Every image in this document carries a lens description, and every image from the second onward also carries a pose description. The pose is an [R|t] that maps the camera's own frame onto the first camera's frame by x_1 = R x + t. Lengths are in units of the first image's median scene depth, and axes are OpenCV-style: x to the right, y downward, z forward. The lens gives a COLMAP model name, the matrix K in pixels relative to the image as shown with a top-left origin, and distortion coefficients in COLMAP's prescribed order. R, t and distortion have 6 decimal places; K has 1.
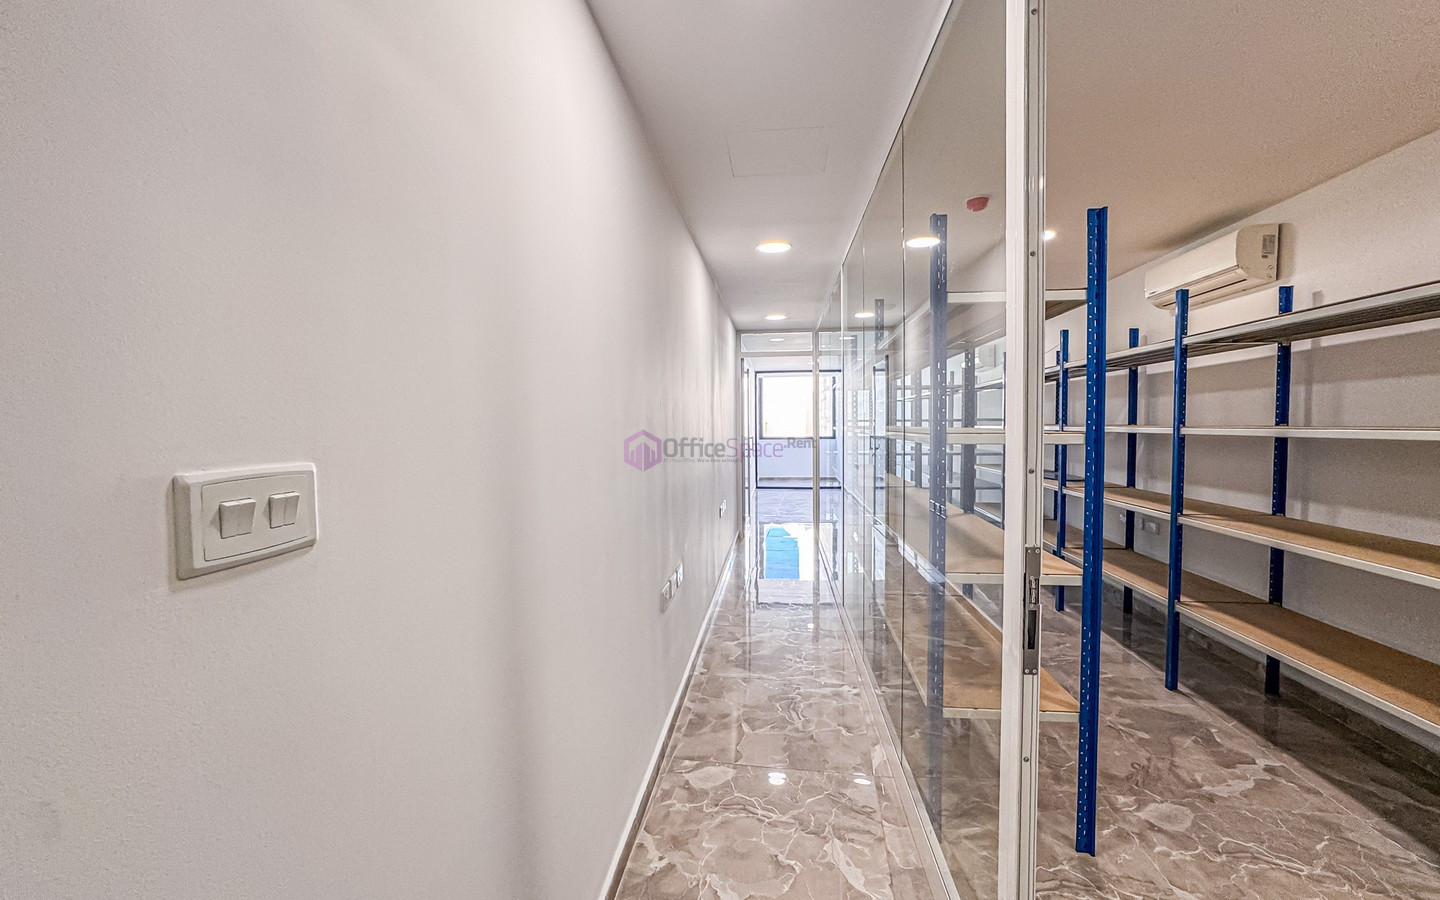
lens RADIAL K [[593.4, 0, 725.1], [0, 593.4, 445.4], [0, 0, 1]] dist [-0.002767, 0.001751]
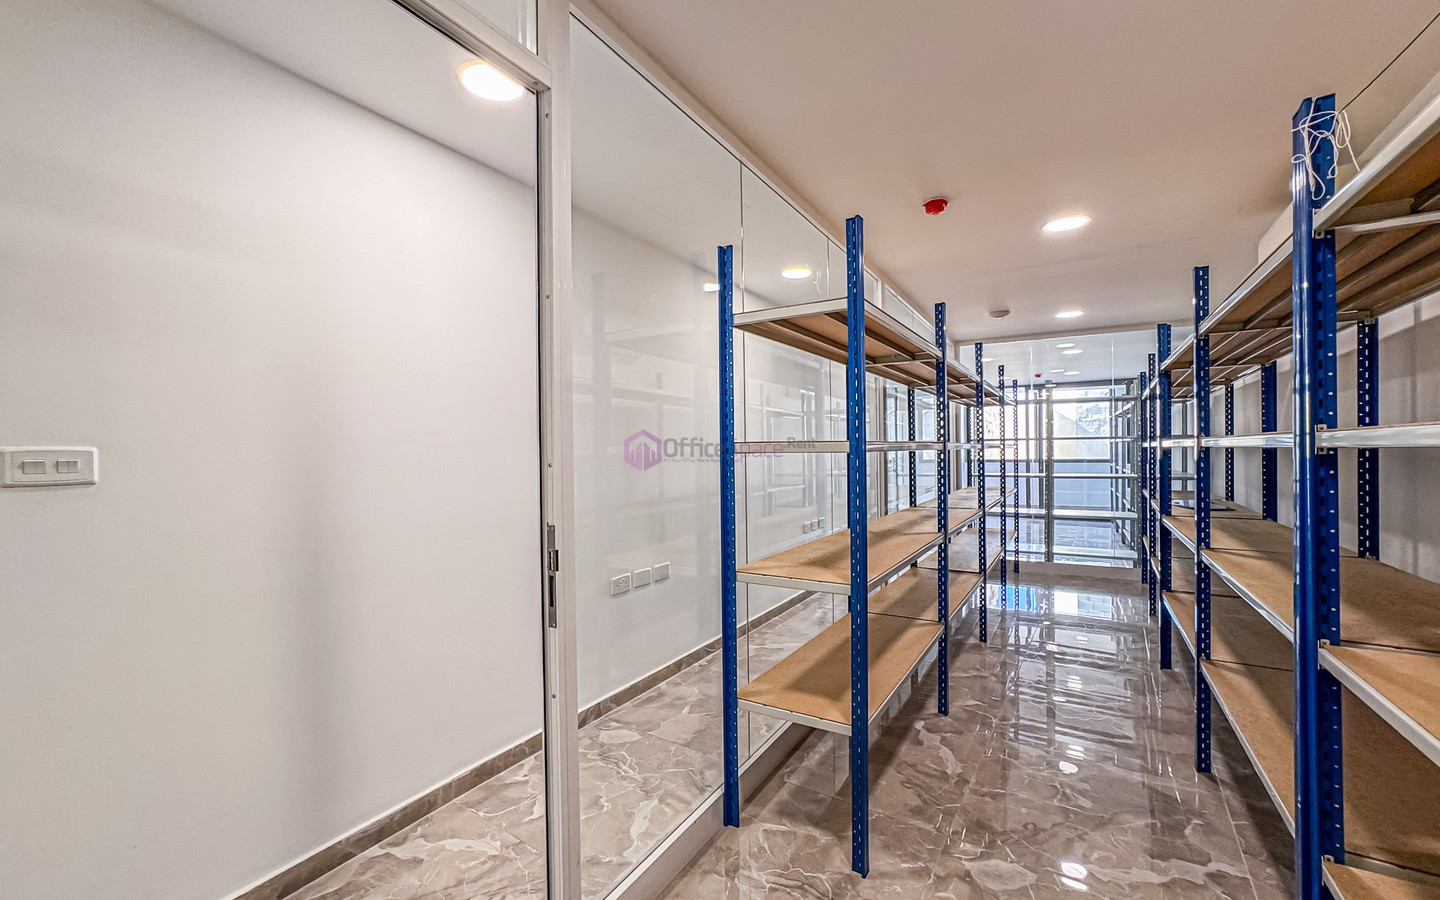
lens RADIAL K [[593.4, 0, 712.0], [0, 593.4, 450.5], [0, 0, 1]] dist [-0.002767, 0.001751]
pose [[0.899694, -0.003941, -0.436504, 0.648393], [-0.010757, 0.999455, -0.031195, 0.022844], [0.436389, 0.032761, 0.899162, -0.001979]]
